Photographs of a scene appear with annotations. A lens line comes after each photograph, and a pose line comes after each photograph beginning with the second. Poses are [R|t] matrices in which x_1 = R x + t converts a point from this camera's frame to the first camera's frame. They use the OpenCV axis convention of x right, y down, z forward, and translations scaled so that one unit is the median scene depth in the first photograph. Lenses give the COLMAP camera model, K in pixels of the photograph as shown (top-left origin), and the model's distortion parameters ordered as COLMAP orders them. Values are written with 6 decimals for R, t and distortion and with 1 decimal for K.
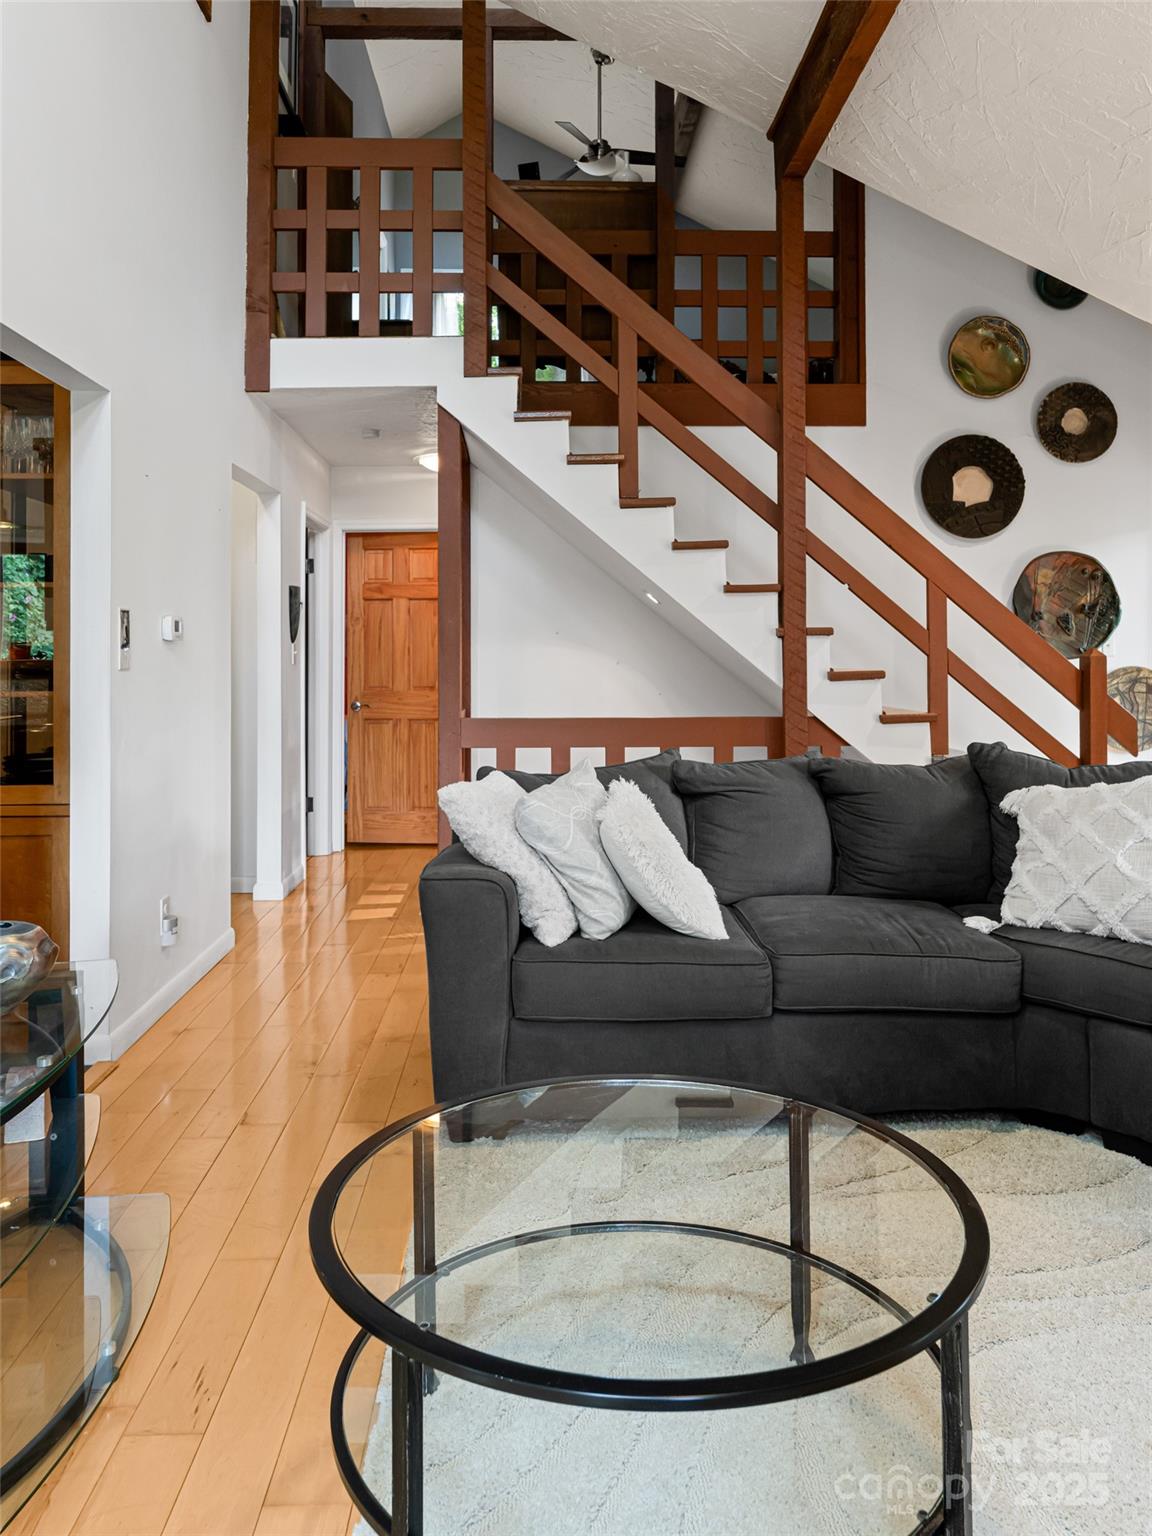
lens RADIAL K [[1142.1, 0, 583.8], [0, 1142.1, 638.2], [0, 0, 1]] dist [-0.011895, 0.001488]
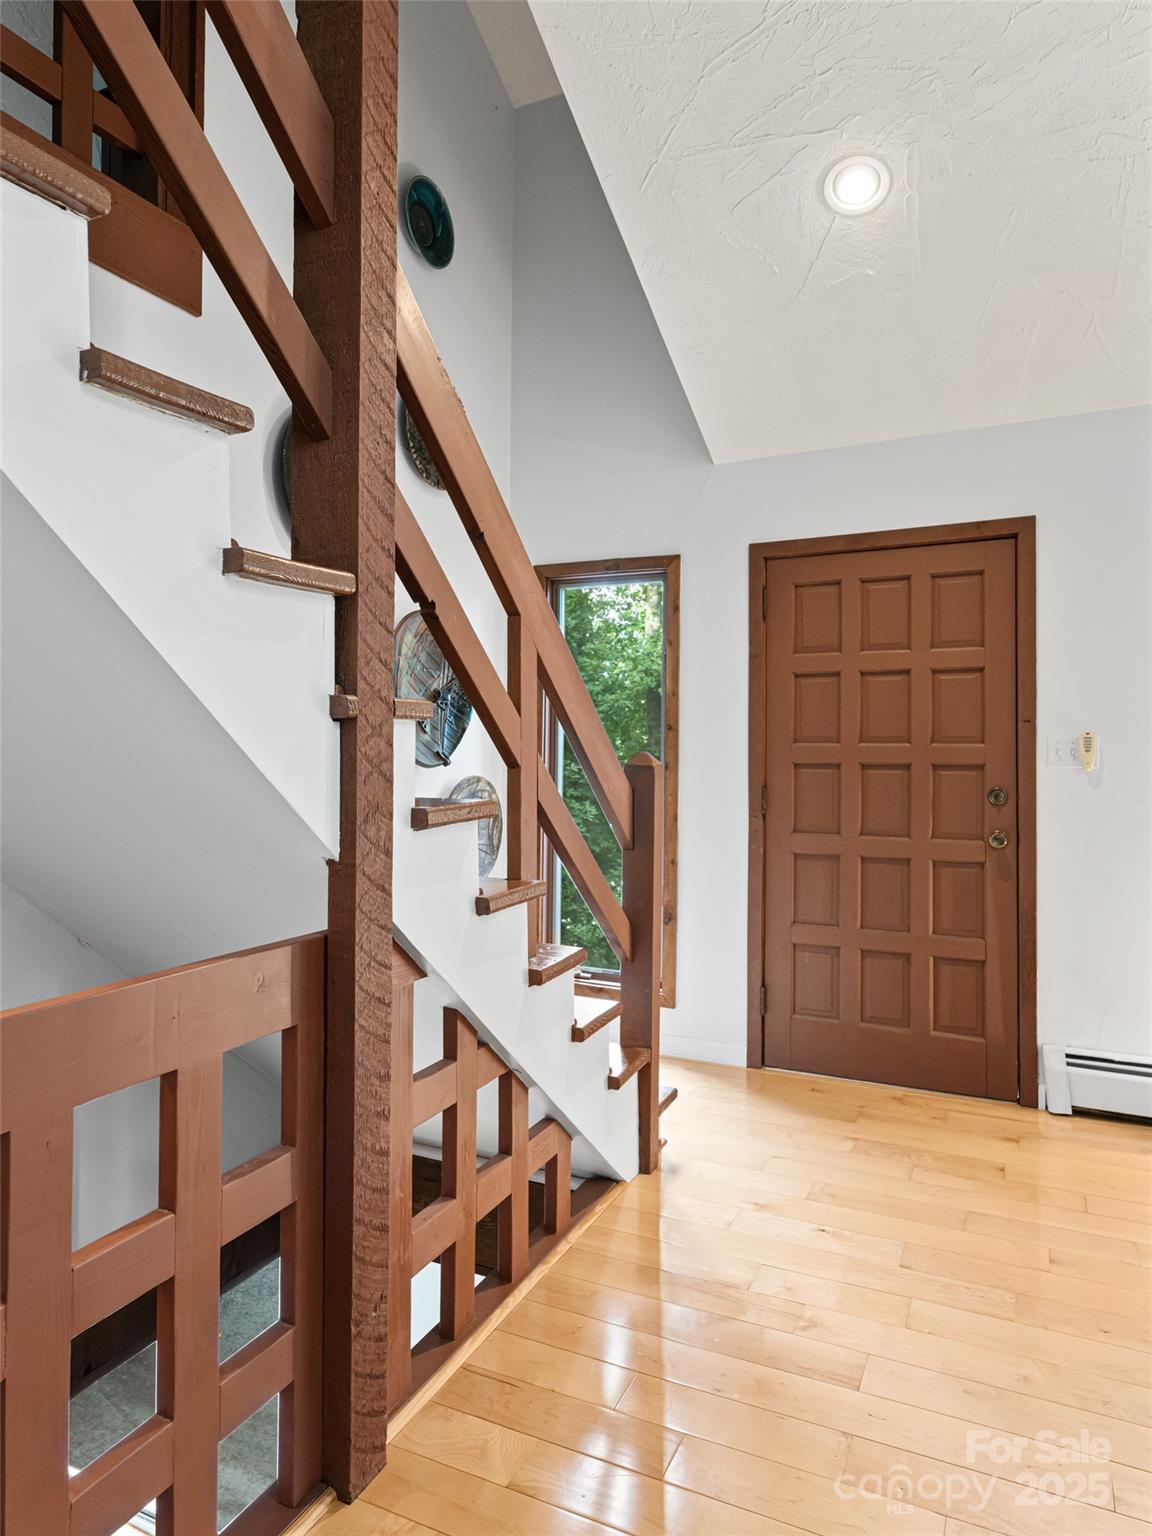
lens RADIAL K [[960.8, 0, 584.1], [0, 960.8, 766.0], [0, 0, 1]] dist [-0.014350, 0.001231]
pose [[0.464838, -0.008452, 0.885355, -0.065610], [-0.016000, 0.999711, 0.017944, 0.006878], [-0.885251, -0.022507, 0.464568, 0.793654]]
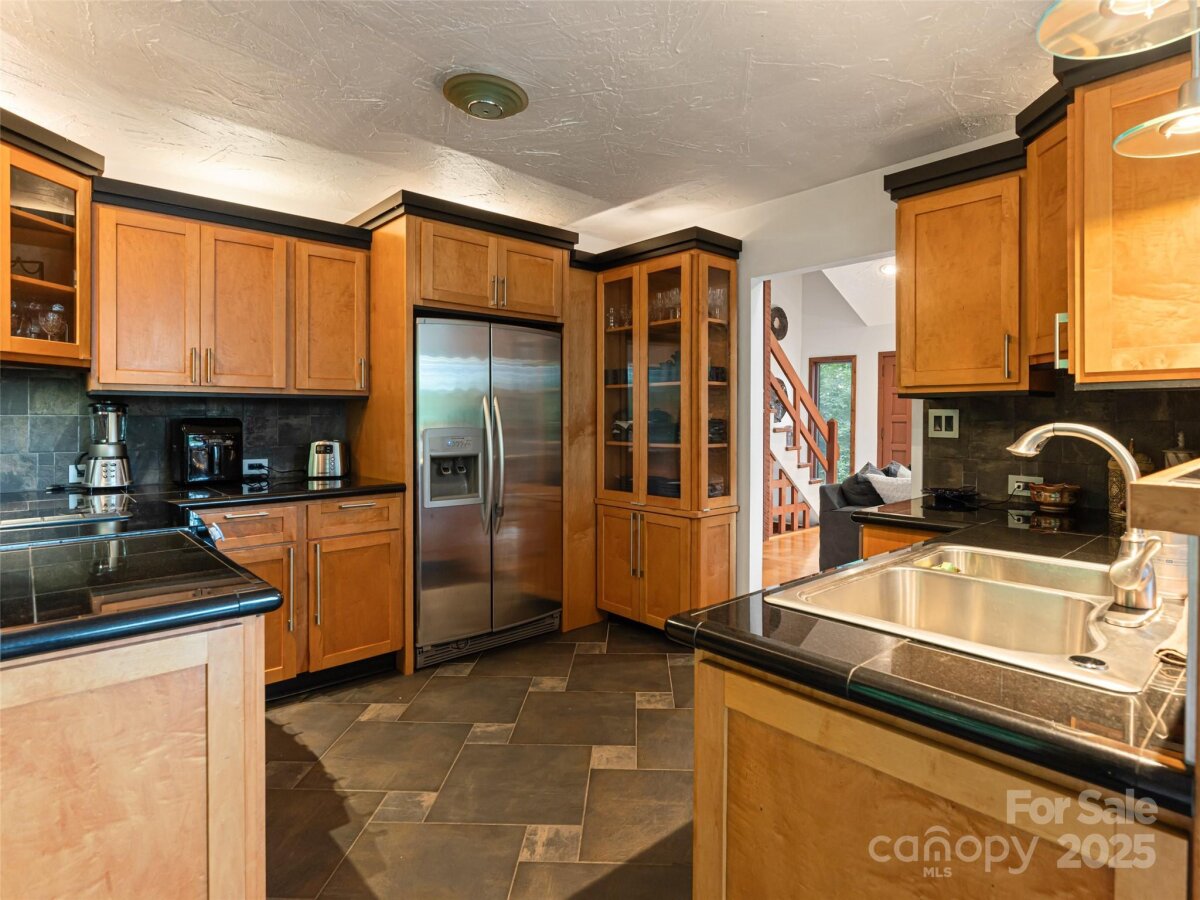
lens RADIAL K [[643.1, 0, 617.2], [0, 643.1, 423.3], [0, 0, 1]] dist [-0.003456, 0.002062]
pose [[0.761121, -0.001162, 0.648609, -0.860241], [-0.014353, 0.999723, 0.018634, -0.001328], [-0.648452, -0.023492, 0.760893, 0.234562]]
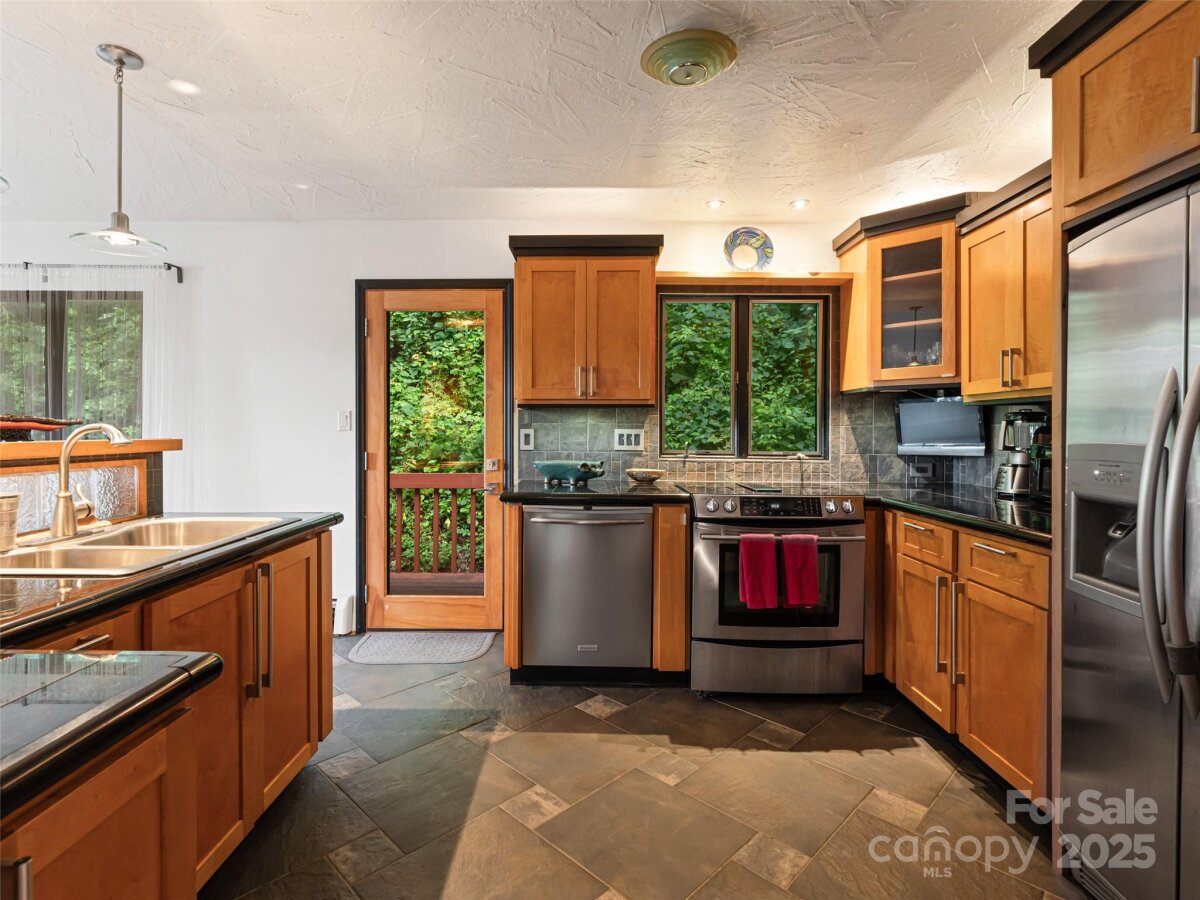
lens RADIAL K [[617.5, 0, 591.0], [0, 617.5, 430.5], [0, 0, 1]] dist [0.004544, -0.000485]
pose [[-0.046116, 0.003503, -0.998930, -0.270106], [0.013754, 0.999901, 0.002872, 0.007478], [0.998841, -0.013607, -0.046160, 0.584840]]
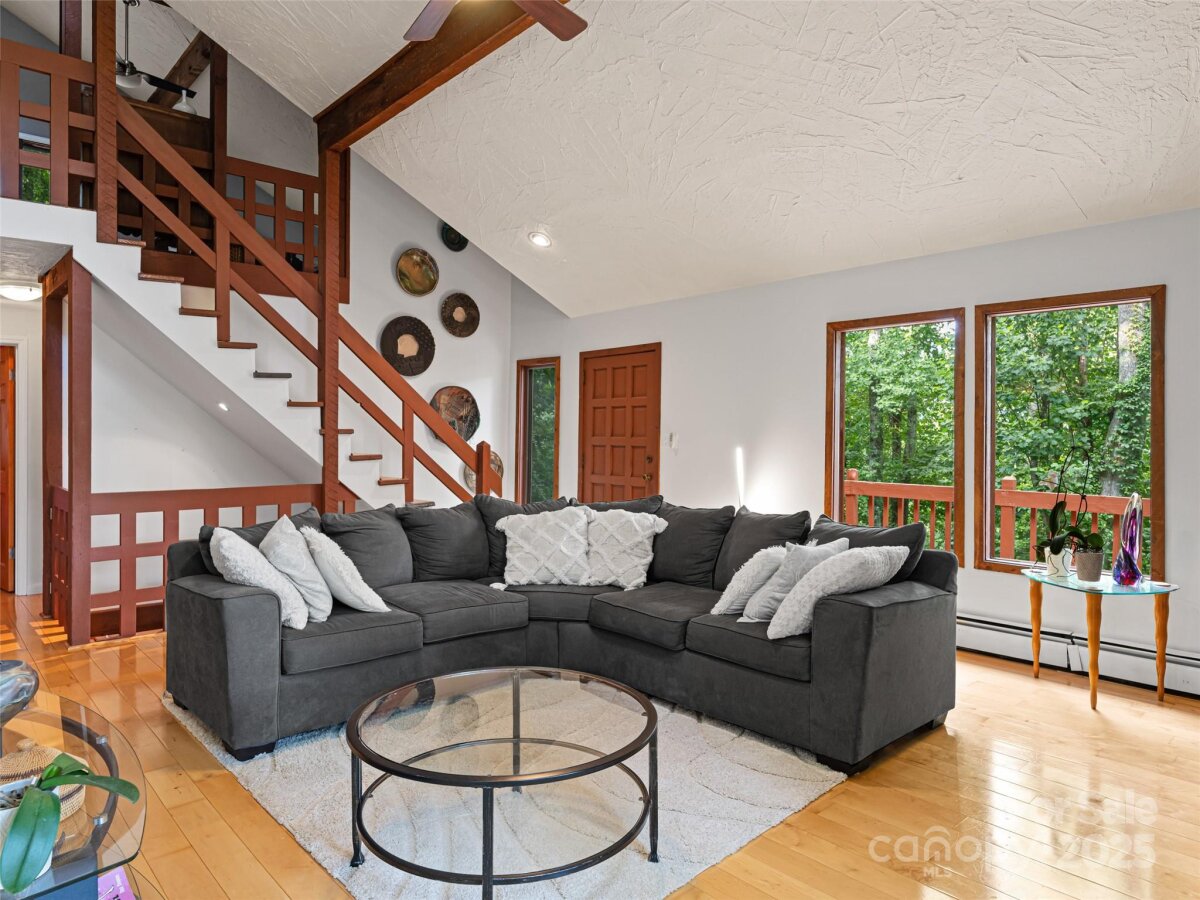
lens RADIAL K [[750.6, 0, 580.2], [0, 750.6, 439.4], [0, 0, 1]] dist [-0.014350, 0.001231]
pose [[0.766786, 0.000605, 0.641902, -0.231658], [-0.013808, 0.999784, 0.015553, -0.016080], [-0.641754, -0.020790, 0.766629, -0.050850]]
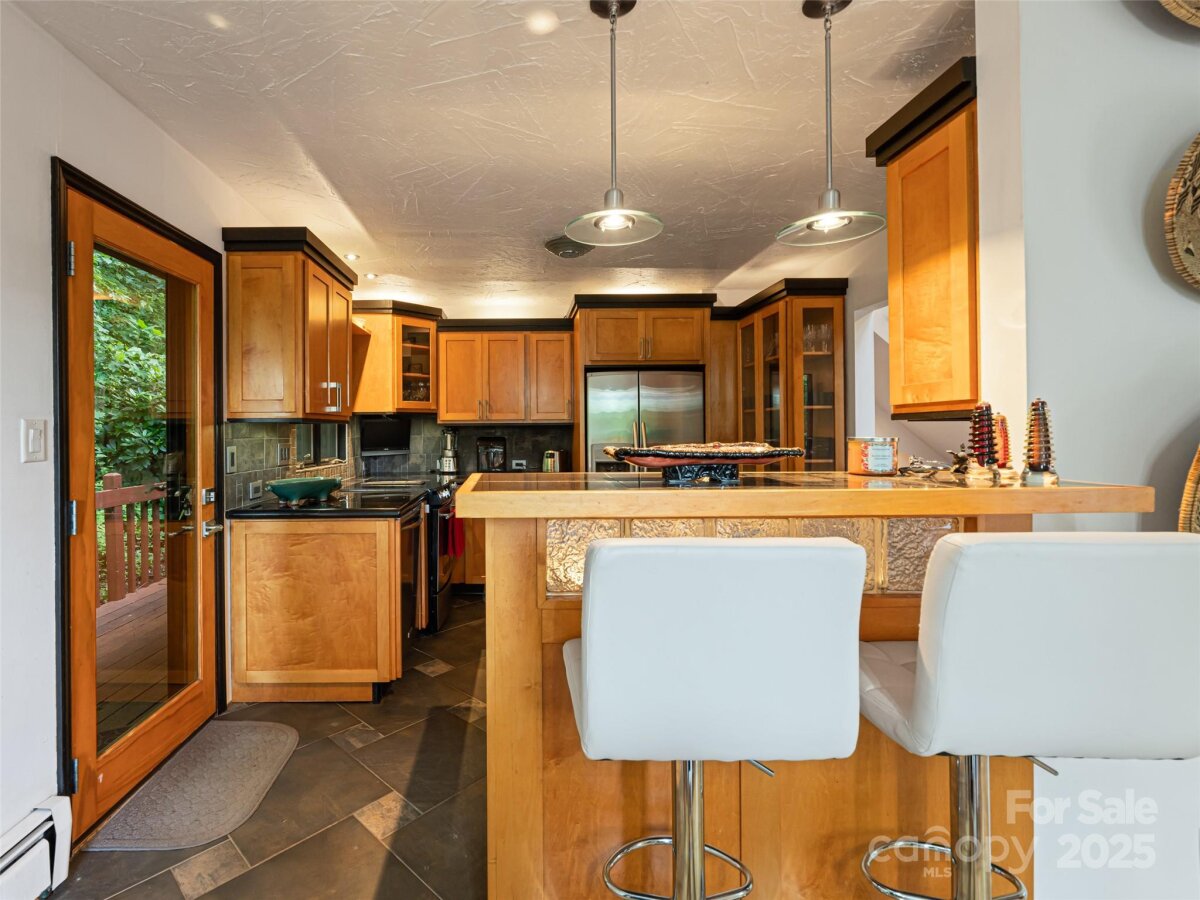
lens RADIAL K [[556.8, 0, 518.4], [0, 556.8, 428.5], [0, 0, 1]] dist [0.001595, 0.000099]
pose [[0.999183, -0.001357, -0.040390, -0.678658], [0.001830, 0.999930, 0.011666, -0.014656], [0.040372, -0.011731, 0.999116, -0.007566]]
